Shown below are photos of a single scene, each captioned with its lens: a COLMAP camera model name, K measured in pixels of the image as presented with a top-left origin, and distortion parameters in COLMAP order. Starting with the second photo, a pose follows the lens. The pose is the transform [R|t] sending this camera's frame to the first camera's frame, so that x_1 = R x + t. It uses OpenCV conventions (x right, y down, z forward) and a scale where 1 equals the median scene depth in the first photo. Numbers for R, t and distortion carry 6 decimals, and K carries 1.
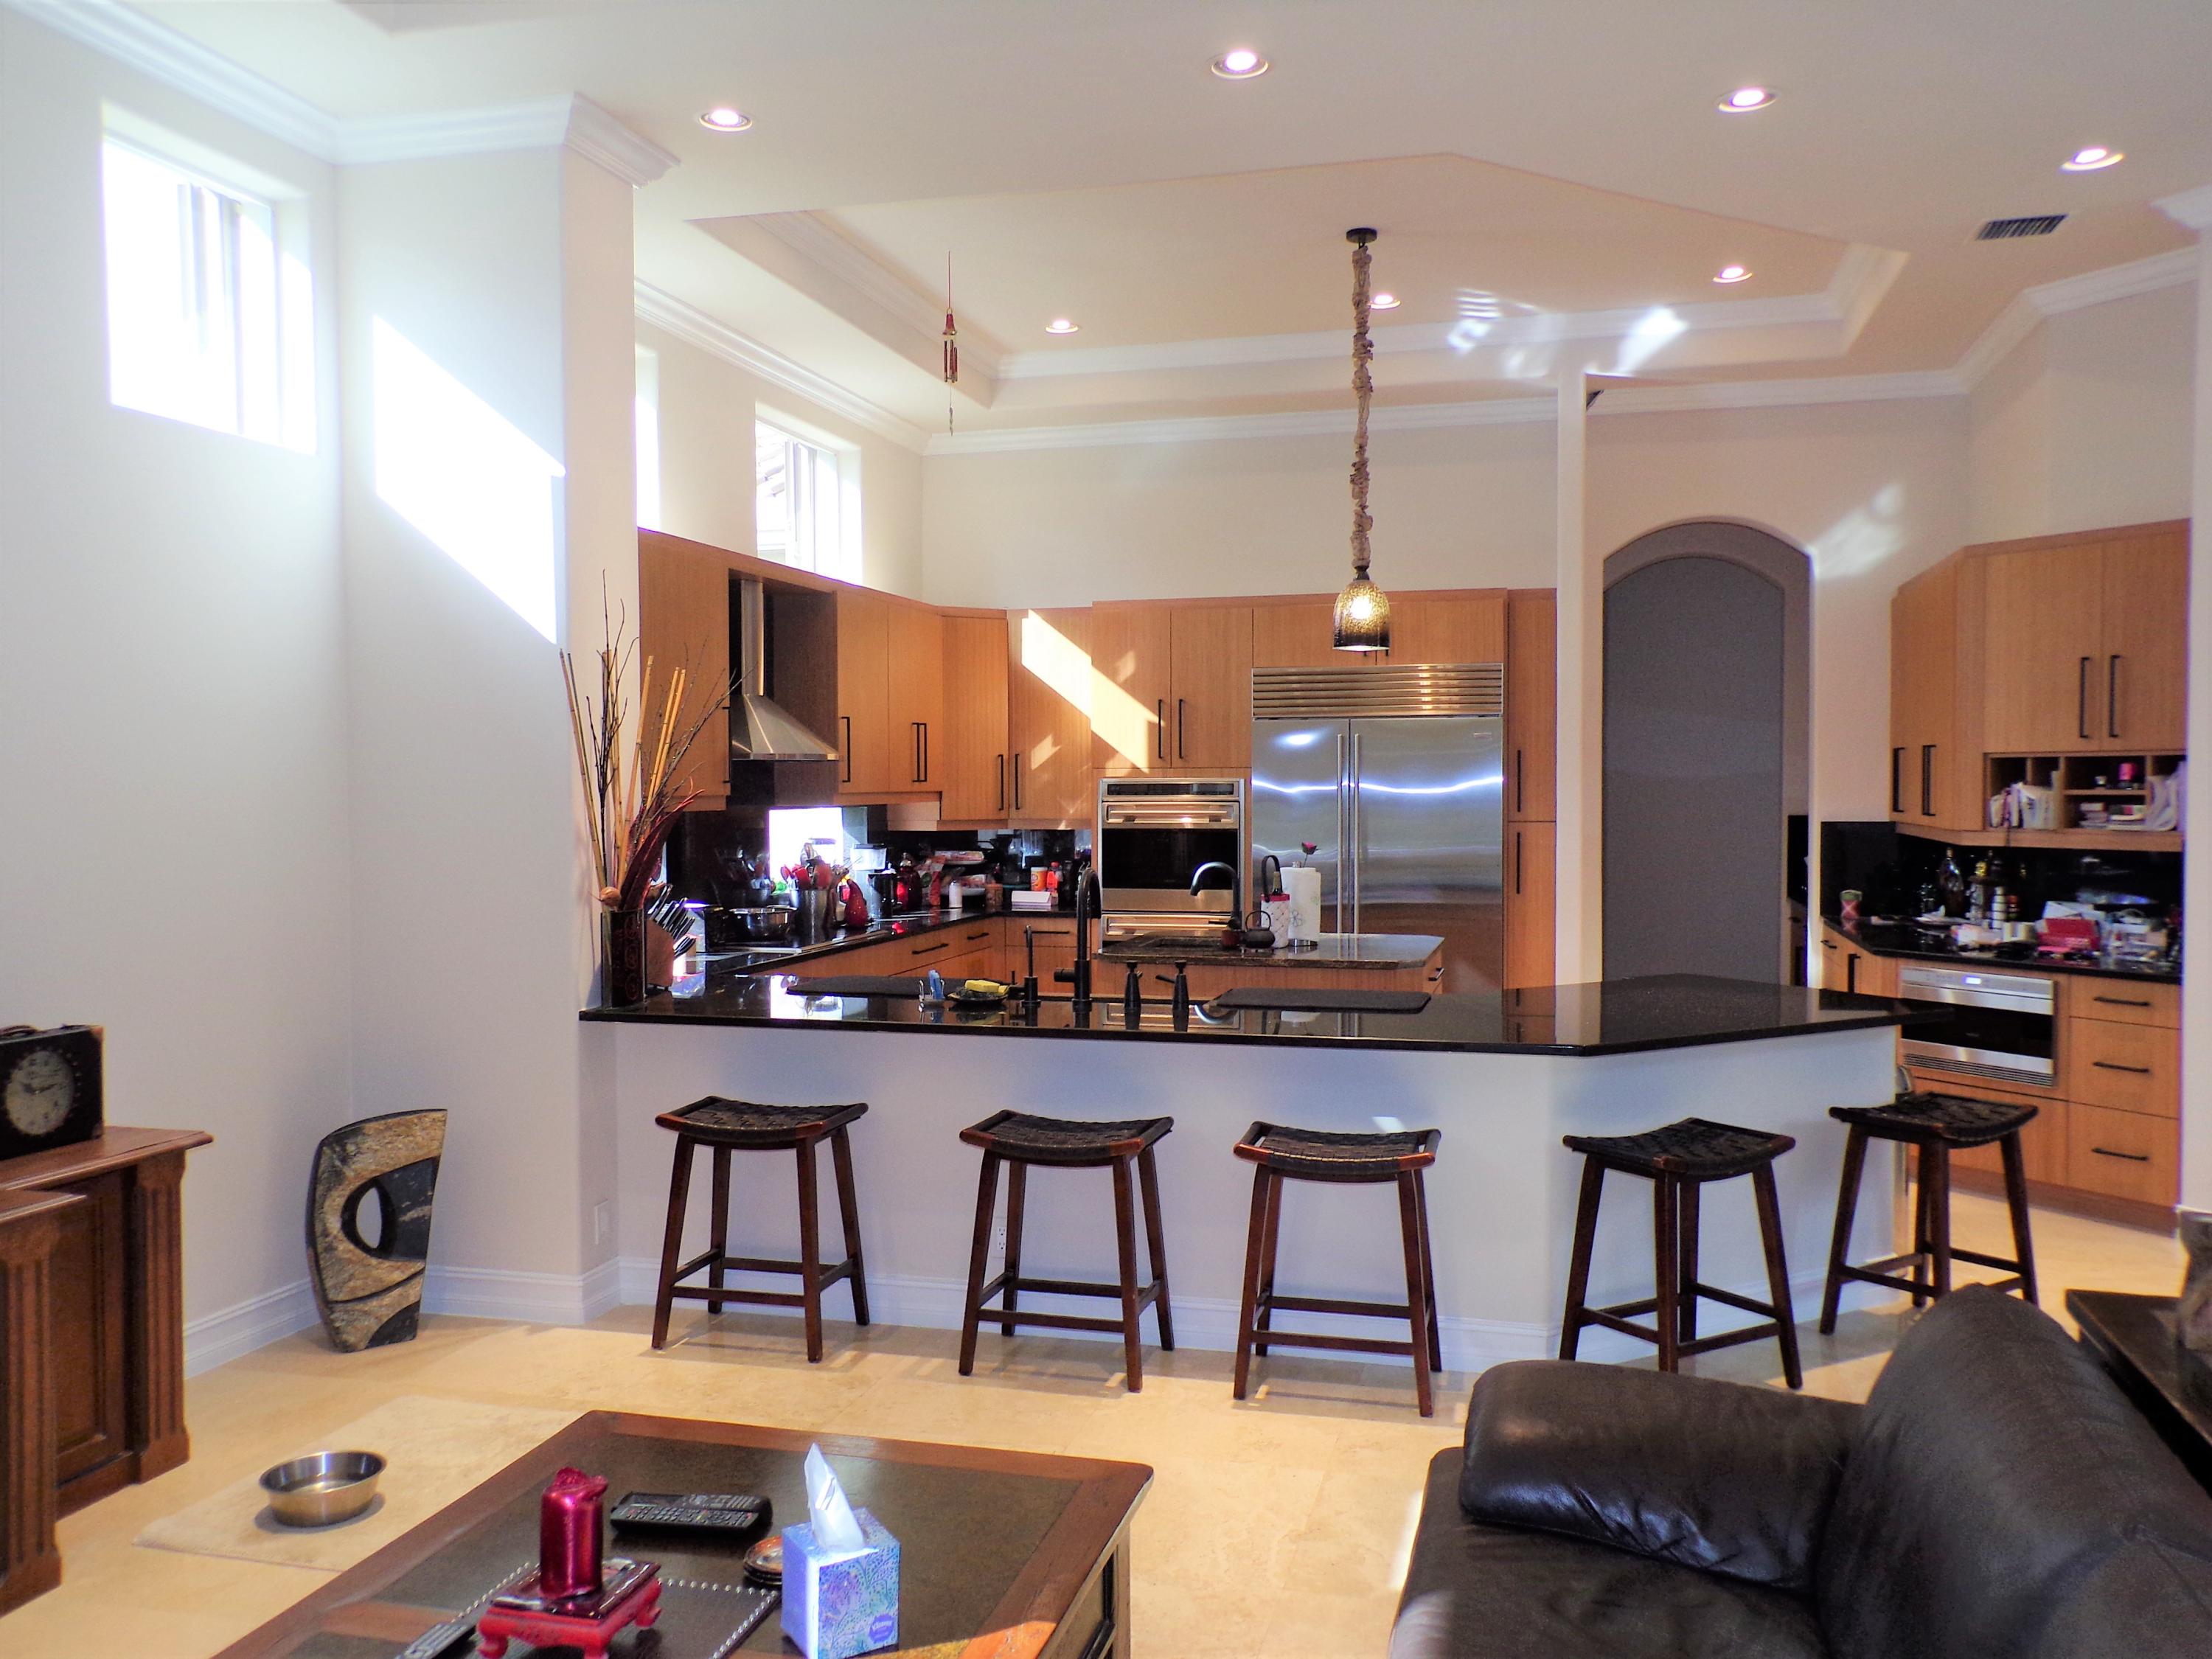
lens RADIAL K [[1788.1, 0, 1101.9], [0, 1788.1, 841.5], [0, 0, 1]] dist [0.019726, 0.006154]
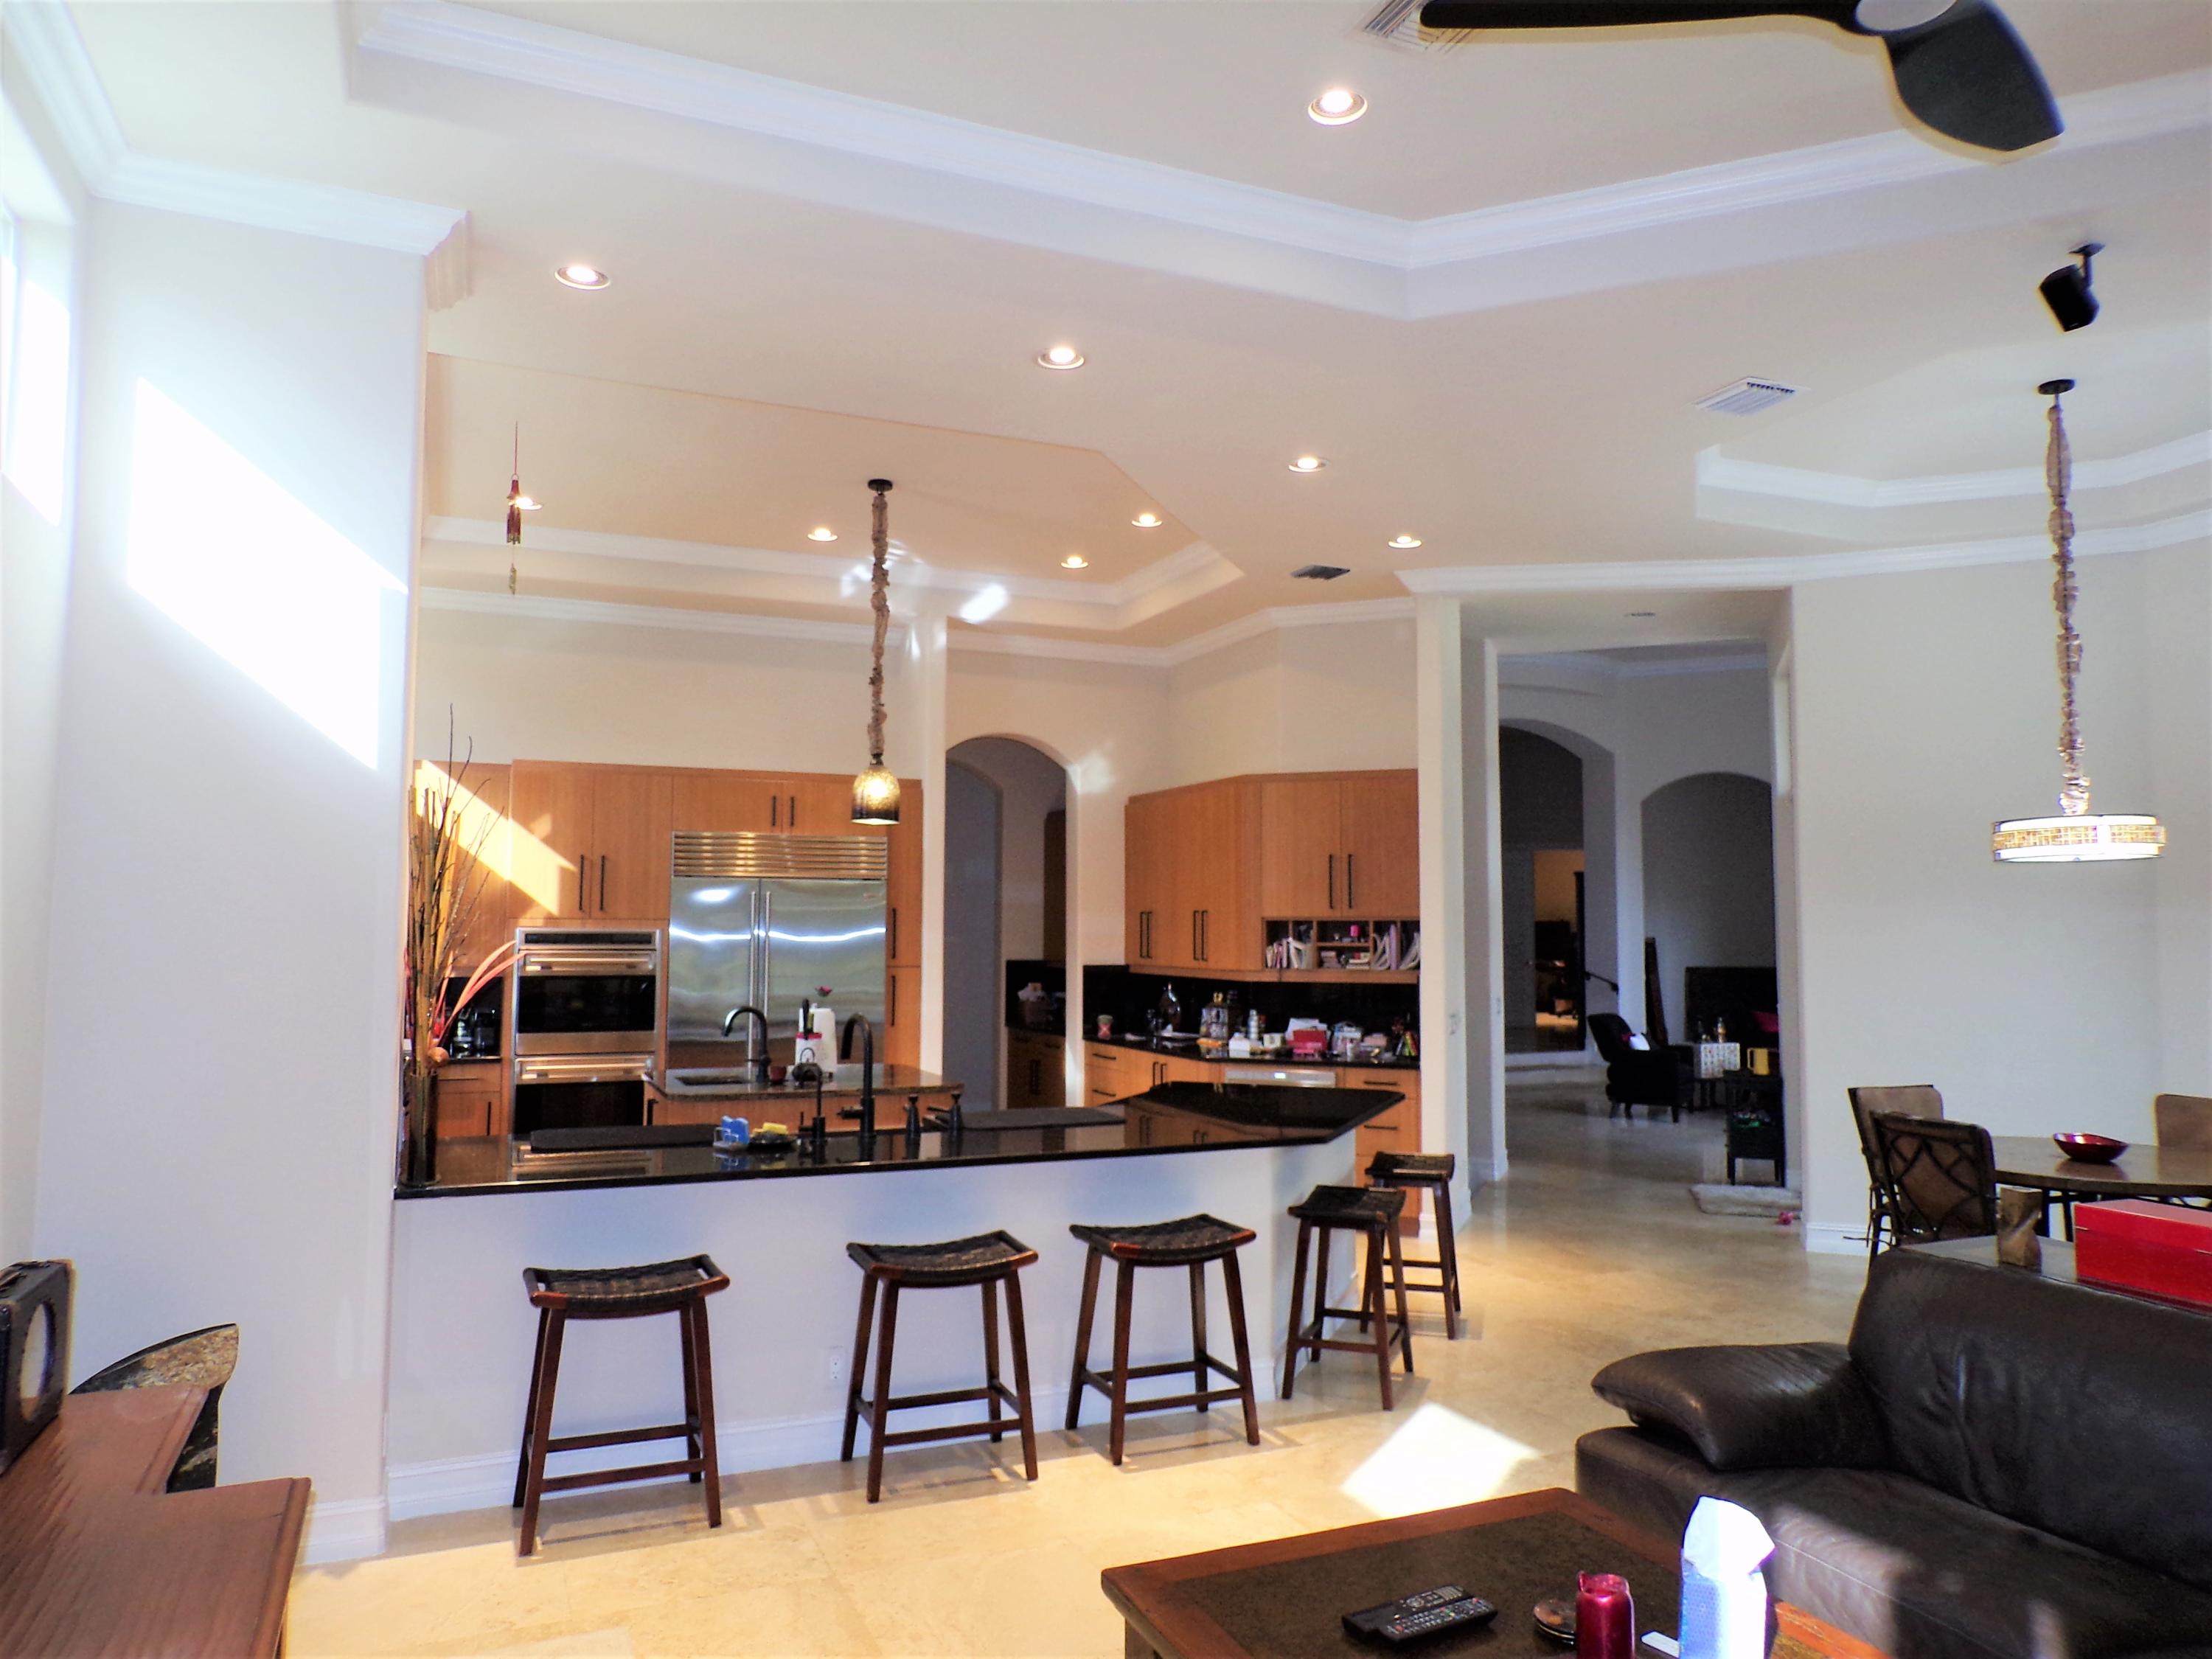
lens RADIAL K [[1486.0, 0, 1106.0], [0, 1486.0, 829.5], [0, 0, 1]] dist [-0.029549, 0.030866]
pose [[0.780316, 0.050321, 0.623358, -0.409291], [0.013358, 0.995189, -0.097058, -0.005732], [-0.625243, 0.084063, 0.775890, 0.164932]]
